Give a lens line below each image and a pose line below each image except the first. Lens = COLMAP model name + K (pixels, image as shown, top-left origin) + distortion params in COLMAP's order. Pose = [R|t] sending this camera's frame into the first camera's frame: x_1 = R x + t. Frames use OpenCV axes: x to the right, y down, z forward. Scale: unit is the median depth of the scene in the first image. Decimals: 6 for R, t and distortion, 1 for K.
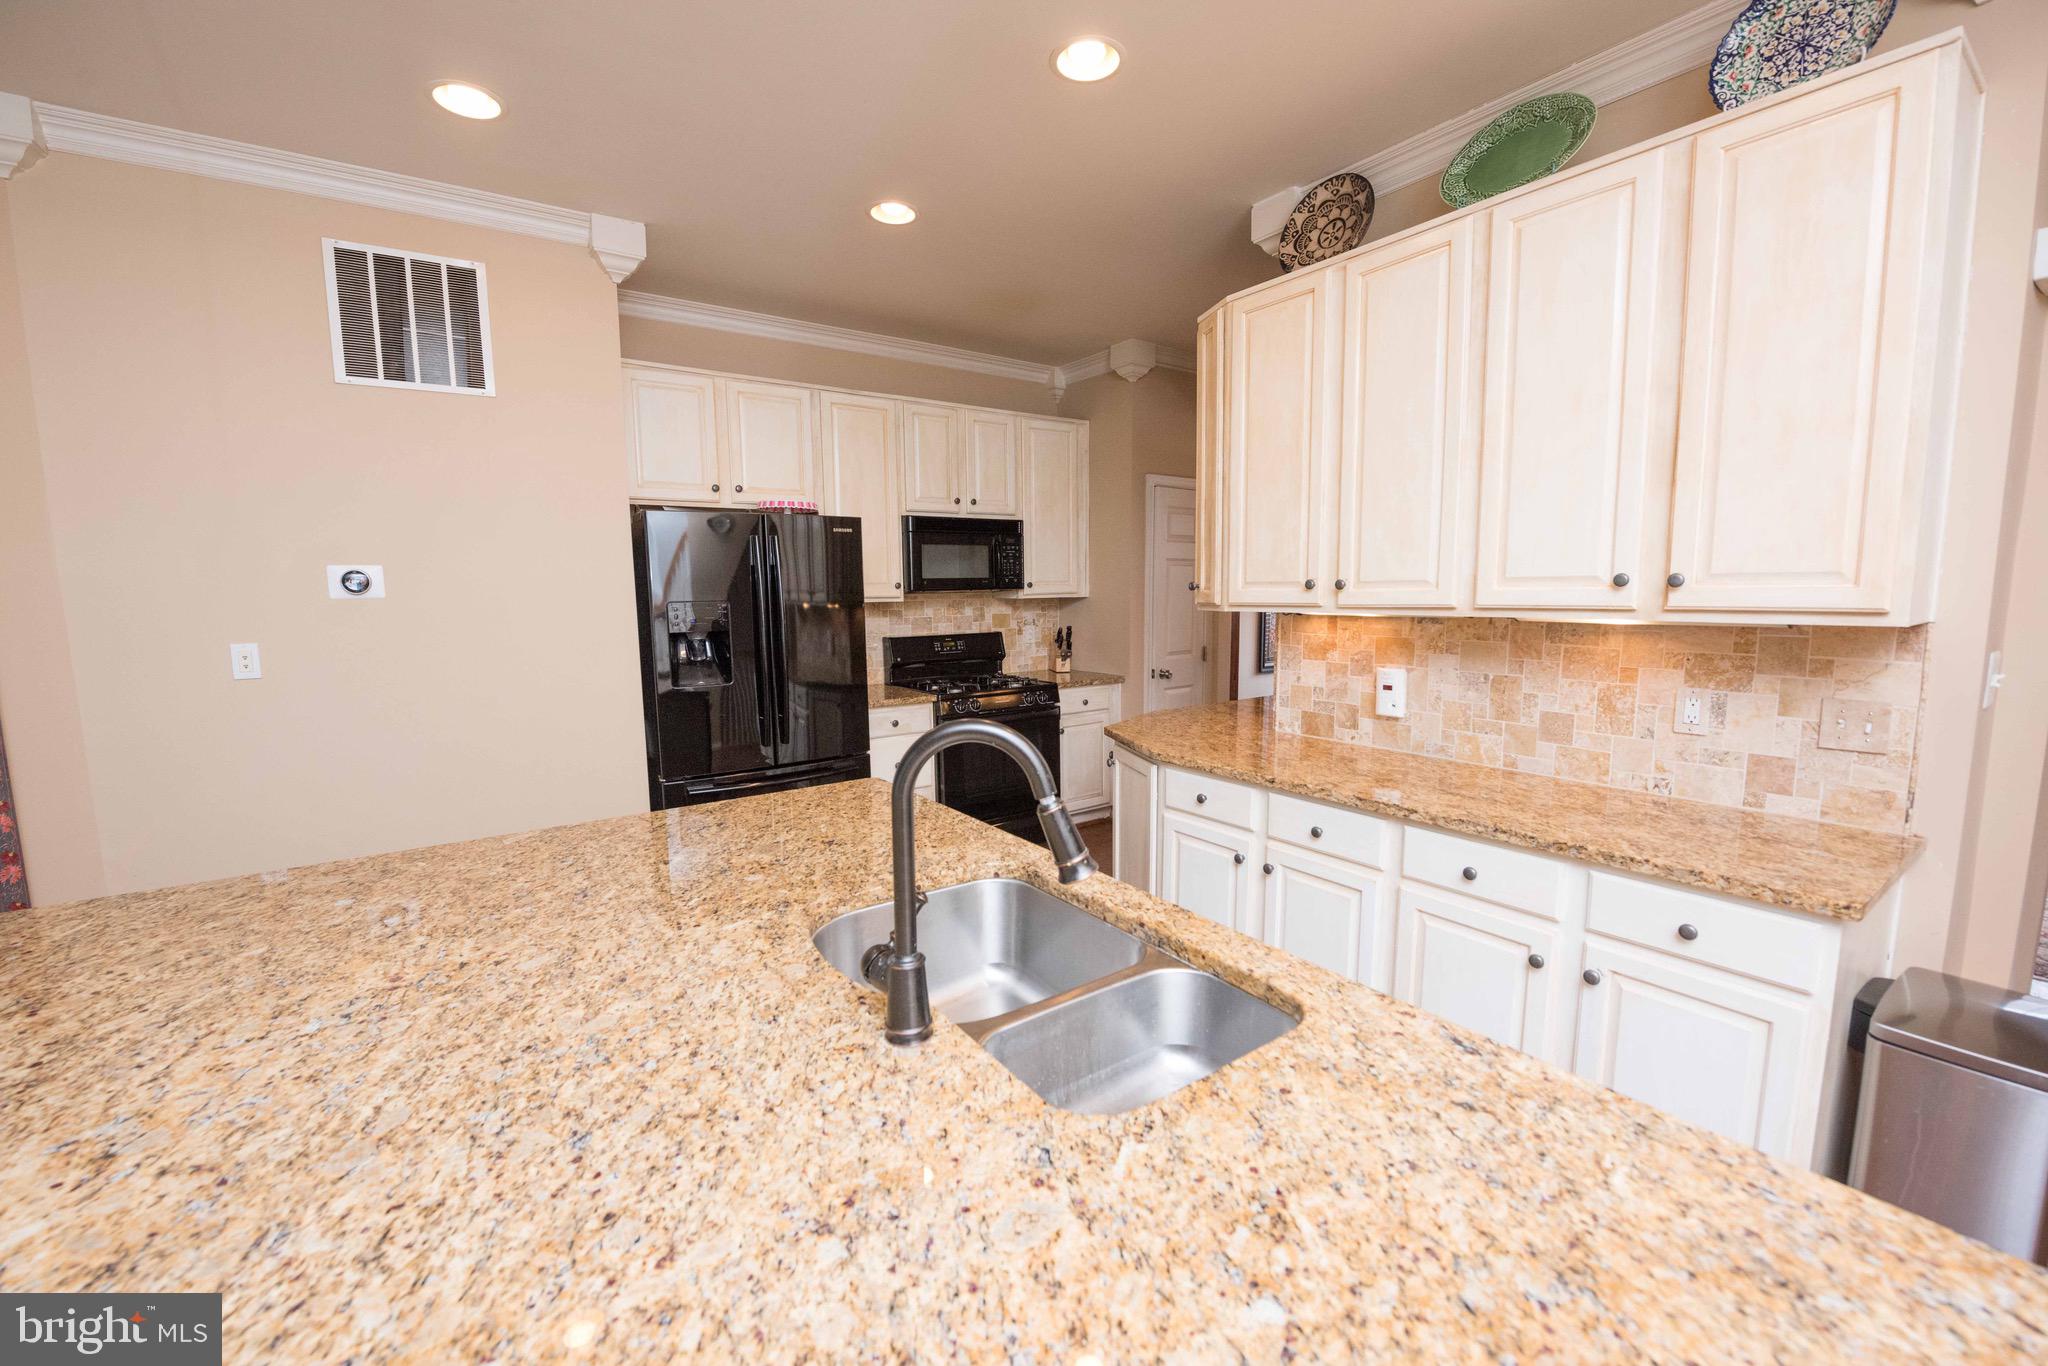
lens RADIAL K [[814.7, 0, 1016.9], [0, 814.7, 685.5], [0, 0, 1]] dist [-0.015288, -0.003122]
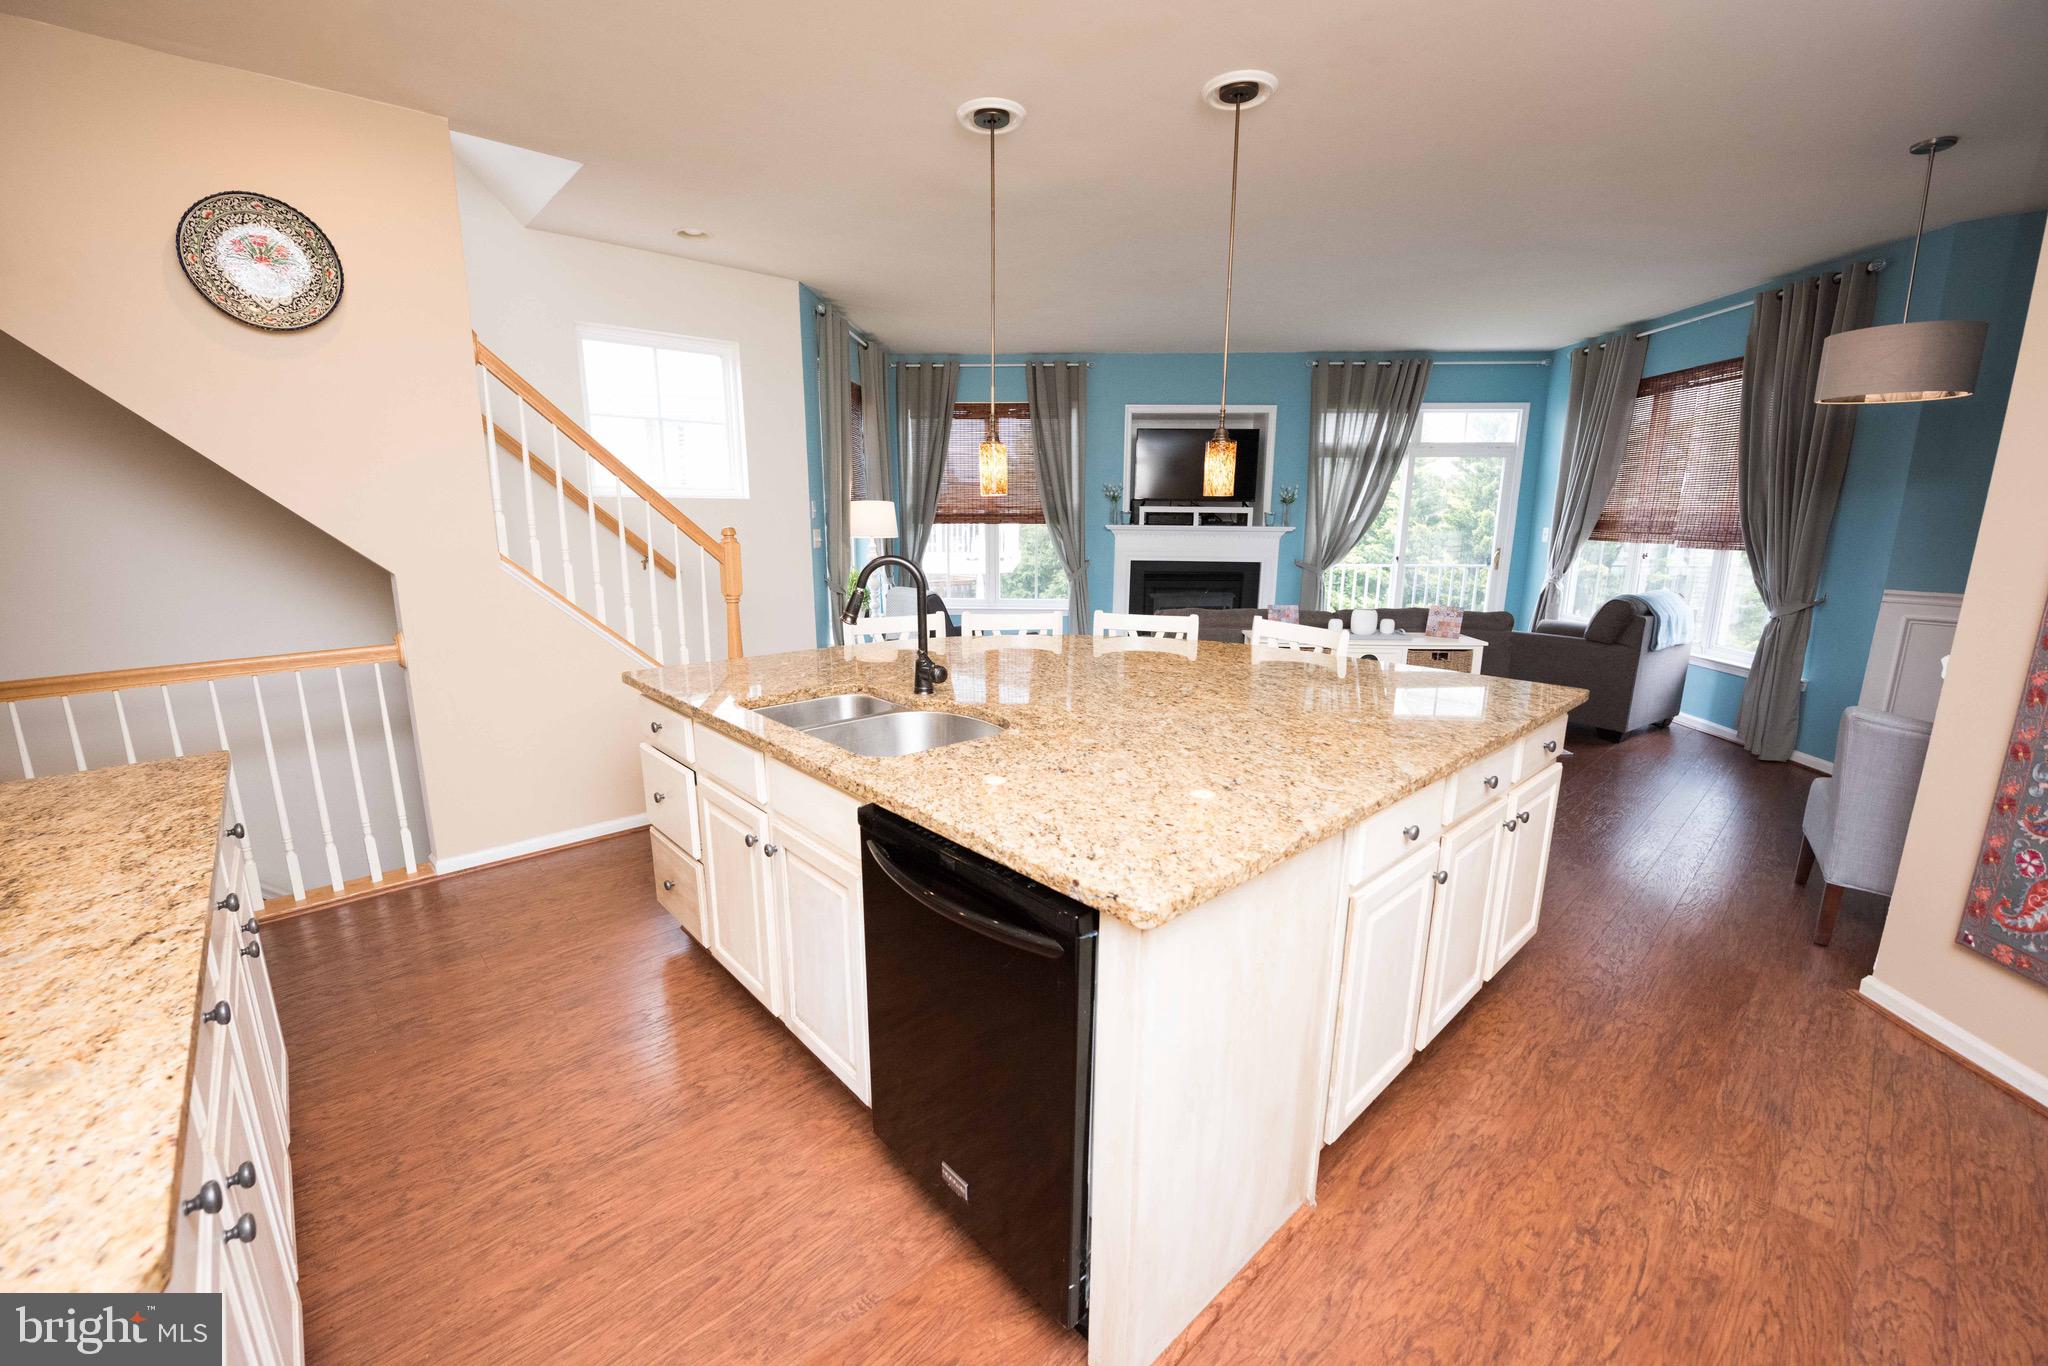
lens RADIAL K [[827.9, 0, 1013.1], [0, 827.9, 687.9], [0, 0, 1]] dist [-0.015739, -0.001703]
pose [[-0.992803, 0.033936, -0.114849, -0.046825], [-0.005894, 0.944003, 0.329884, -0.150274], [0.119612, 0.328187, -0.937009, 1.319403]]
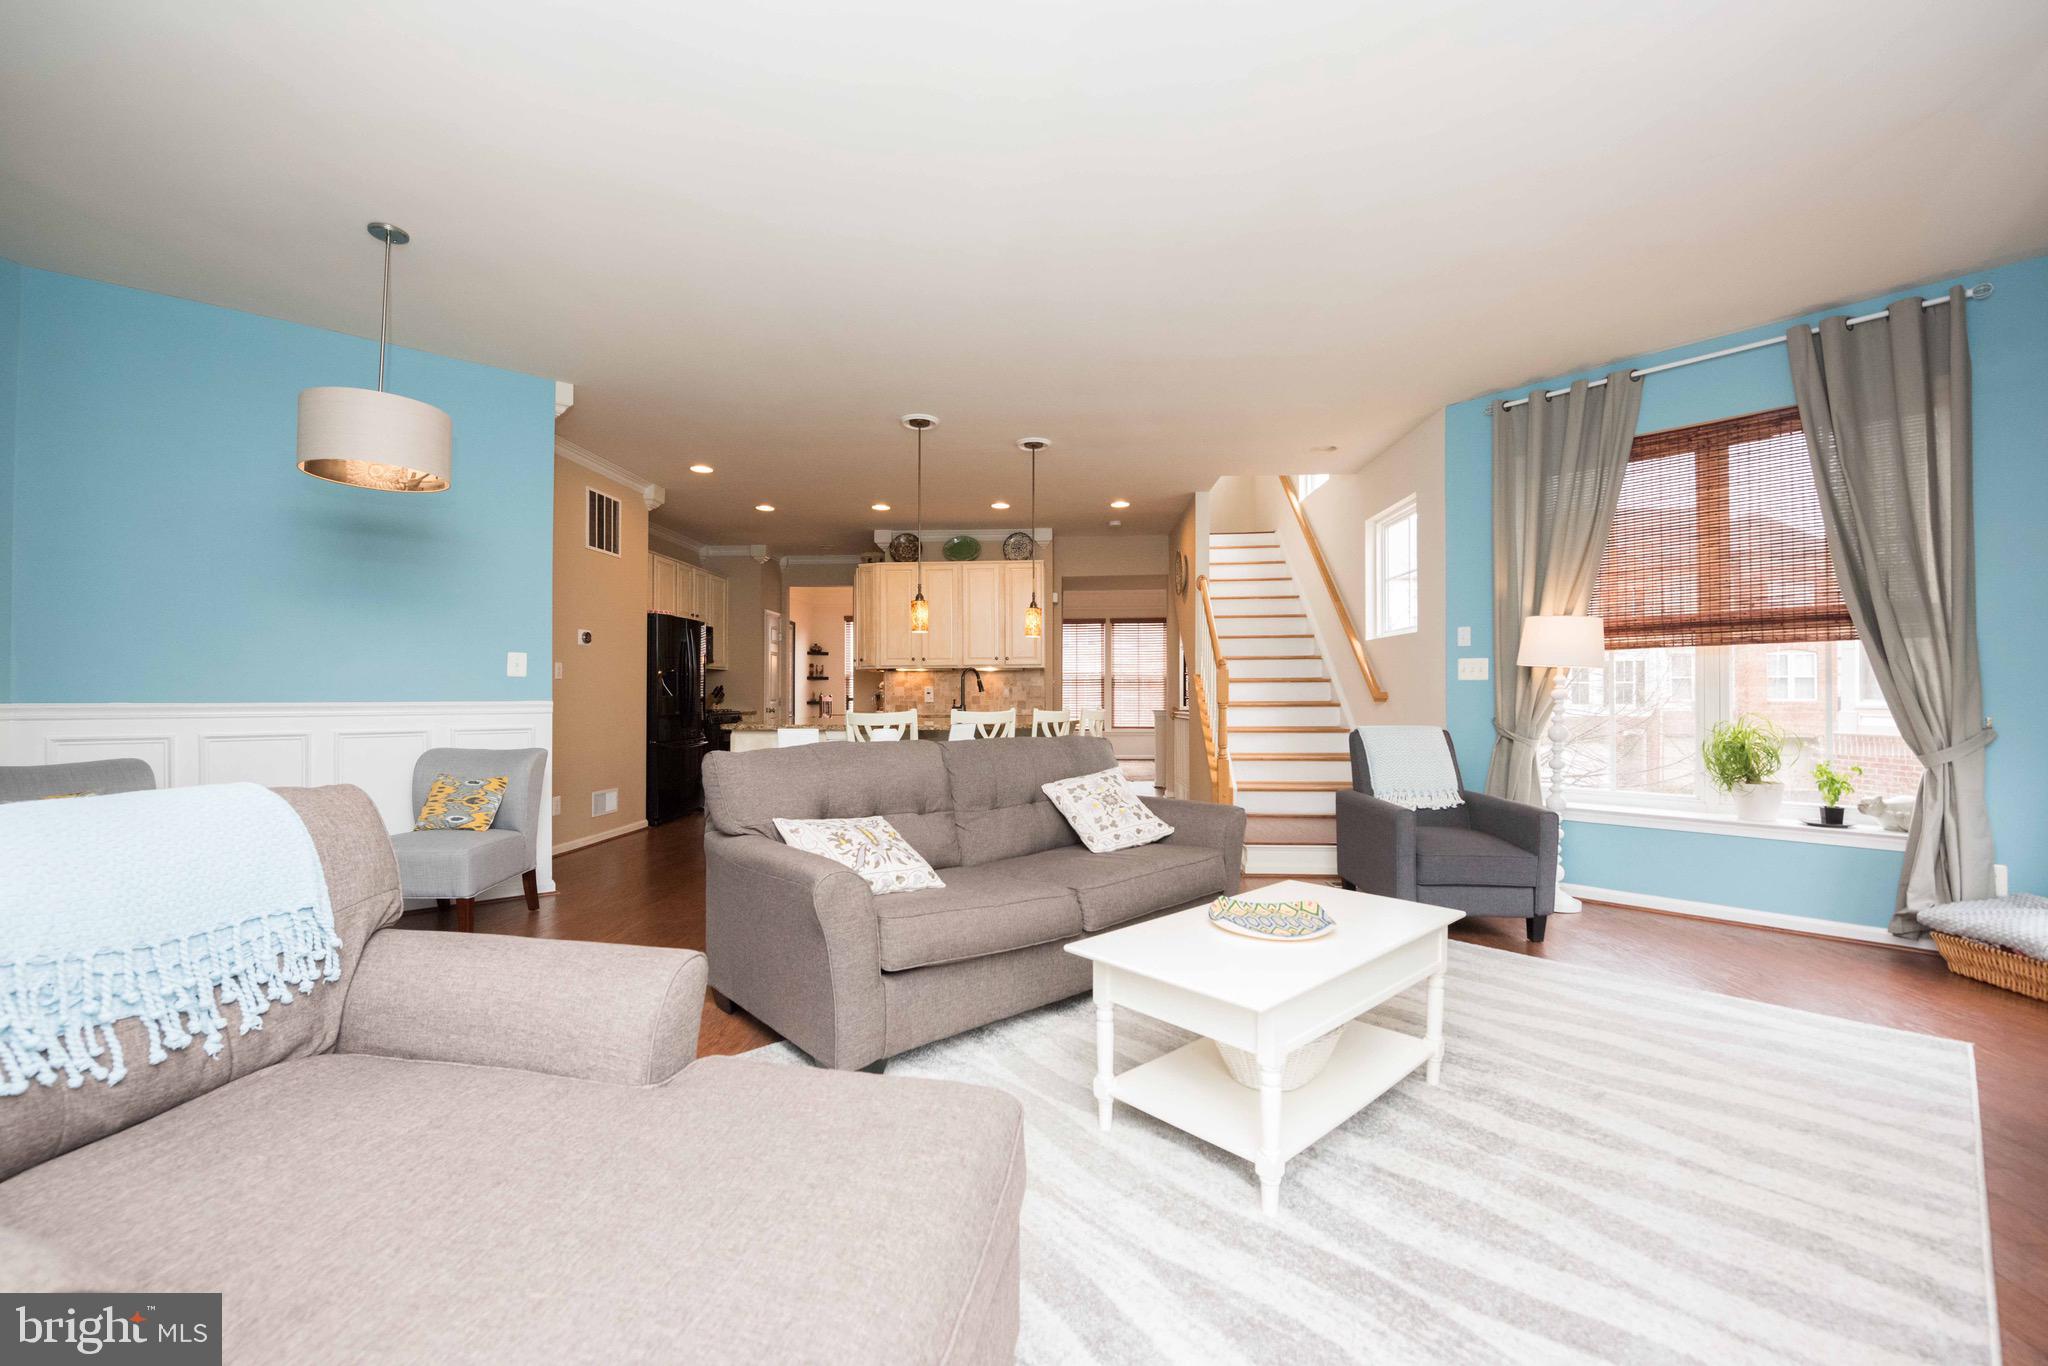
lens RADIAL K [[835.2, 0, 1024.8], [0, 835.2, 691.8], [0, 0, 1]] dist [-0.008343, -0.000082]
pose [[0.618509, 0.014885, 0.785636, -2.021291], [0.089871, 0.991920, -0.089546, 0.350617], [-0.780621, 0.125990, 0.612174, -1.384750]]
